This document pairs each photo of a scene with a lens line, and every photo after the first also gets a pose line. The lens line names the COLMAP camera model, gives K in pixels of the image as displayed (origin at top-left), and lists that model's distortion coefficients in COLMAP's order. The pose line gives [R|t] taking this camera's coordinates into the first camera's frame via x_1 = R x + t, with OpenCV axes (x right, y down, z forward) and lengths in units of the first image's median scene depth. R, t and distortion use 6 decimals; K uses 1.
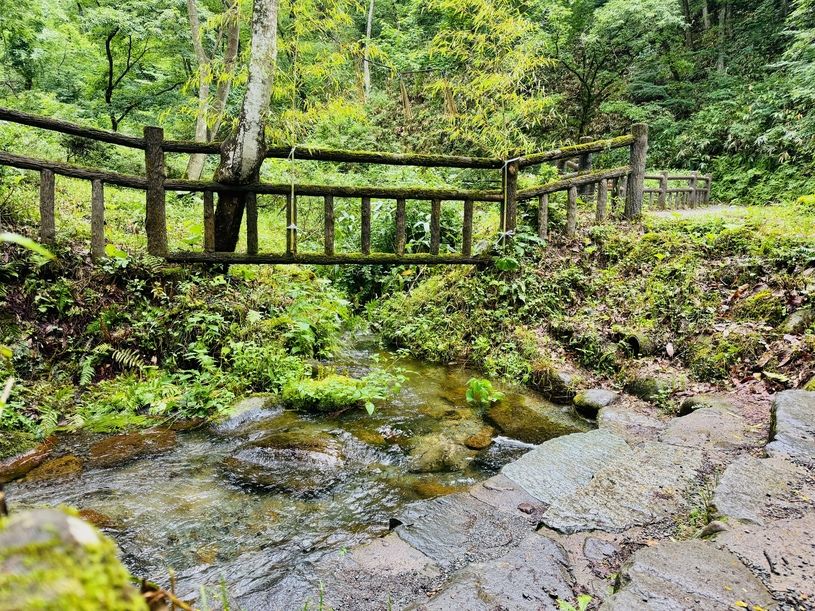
lens RADIAL K [[550.9, 0, 421.8], [0, 550.9, 303.8], [0, 0, 1]] dist [0.057750, -0.077898]
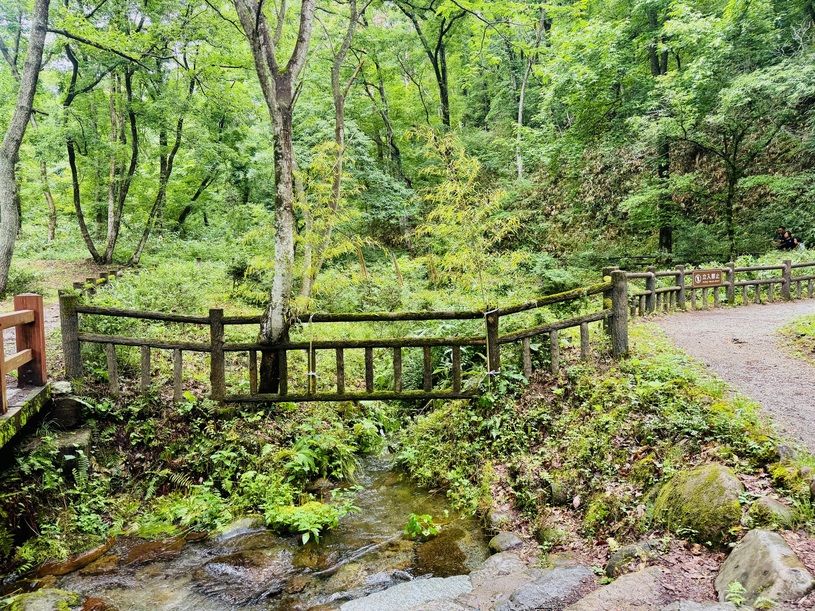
lens RADIAL K [[550.9, 0, 421.8], [0, 550.9, 303.8], [0, 0, 1]] dist [0.057750, -0.077898]
pose [[0.949958, -0.034529, -0.310465, 0.448347], [-0.003433, 0.992658, -0.120907, -0.155087], [0.312360, 0.115923, 0.942864, -0.175950]]
